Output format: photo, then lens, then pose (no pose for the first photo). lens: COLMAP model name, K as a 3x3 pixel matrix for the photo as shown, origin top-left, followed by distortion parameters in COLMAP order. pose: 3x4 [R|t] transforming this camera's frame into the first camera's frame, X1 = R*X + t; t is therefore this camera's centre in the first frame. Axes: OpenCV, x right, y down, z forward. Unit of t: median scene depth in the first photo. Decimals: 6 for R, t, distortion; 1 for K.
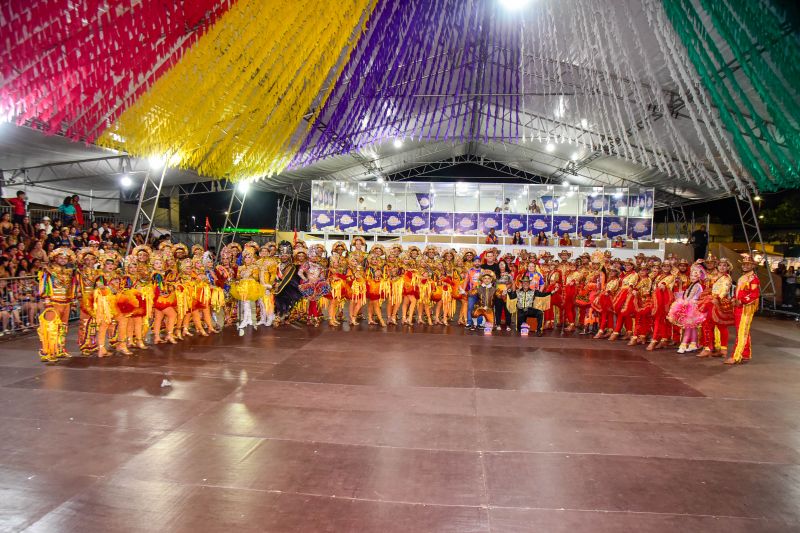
lens RADIAL K [[560.0, 0, 396.7], [0, 560.0, 276.0], [0, 0, 1]] dist [-0.100670, 0.055587]
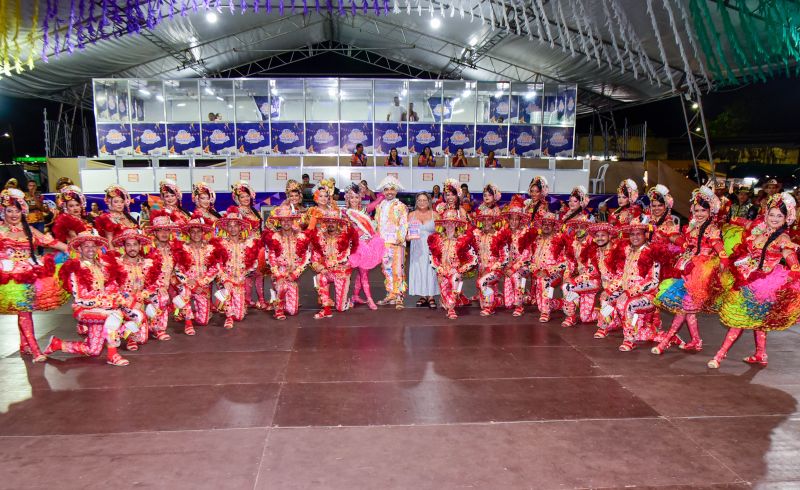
lens RADIAL K [[684.4, 0, 385.5], [0, 684.4, 343.6], [0, 0, 1]] dist [-0.110488, 0.084628]
pose [[0.984814, -0.064827, 0.161056, 0.050061], [0.032504, 0.980114, 0.195757, -0.004030], [-0.170544, -0.187550, 0.967337, 0.111110]]
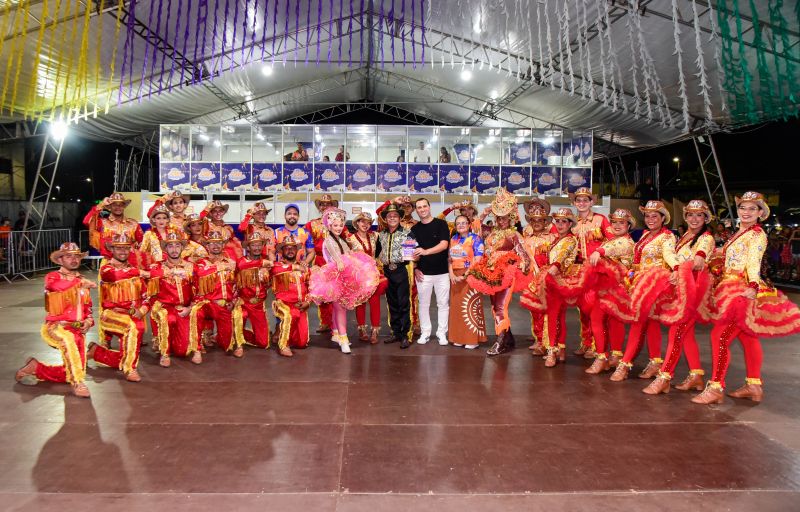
lens RADIAL K [[593.5, 0, 360.2], [0, 593.5, 251.7], [0, 0, 1]] dist [-0.115039, 0.079539]
pose [[0.994555, -0.023080, 0.101630, 0.039010], [0.022659, 0.999729, 0.005288, 0.005763], [-0.101724, -0.002956, 0.994808, 0.187258]]
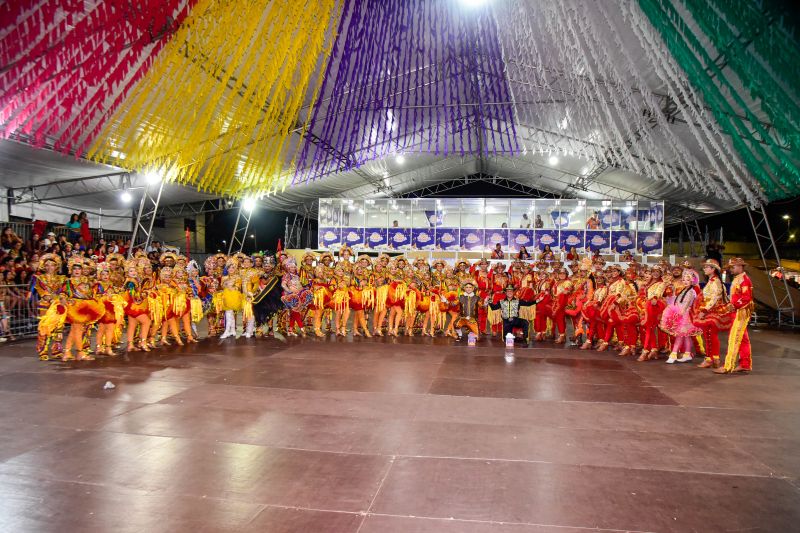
lens RADIAL K [[549.8, 0, 398.0], [0, 549.8, 274.7], [0, 0, 1]] dist [-0.113200, 0.066755]
pose [[0.998457, -0.006141, -0.055191, 0.048535], [0.003600, 0.998934, -0.046014, 0.014157], [0.055415, 0.045745, 0.997415, 0.023232]]
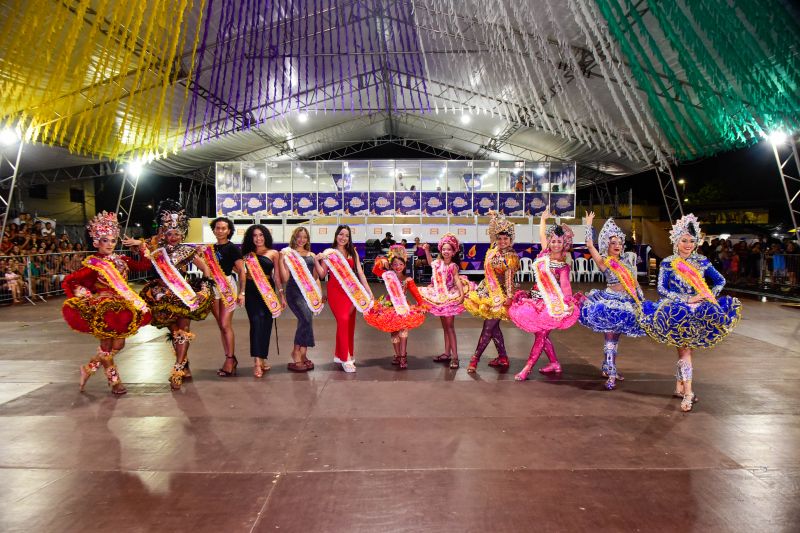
lens RADIAL K [[554.7, 0, 394.3], [0, 554.7, 277.9], [0, 0, 1]] dist [-0.121088, 0.080965]
pose [[0.995024, -0.035198, 0.093212, 0.056160], [0.033470, 0.999239, 0.020039, 0.013986], [-0.093846, -0.016820, 0.995445, 0.070883]]
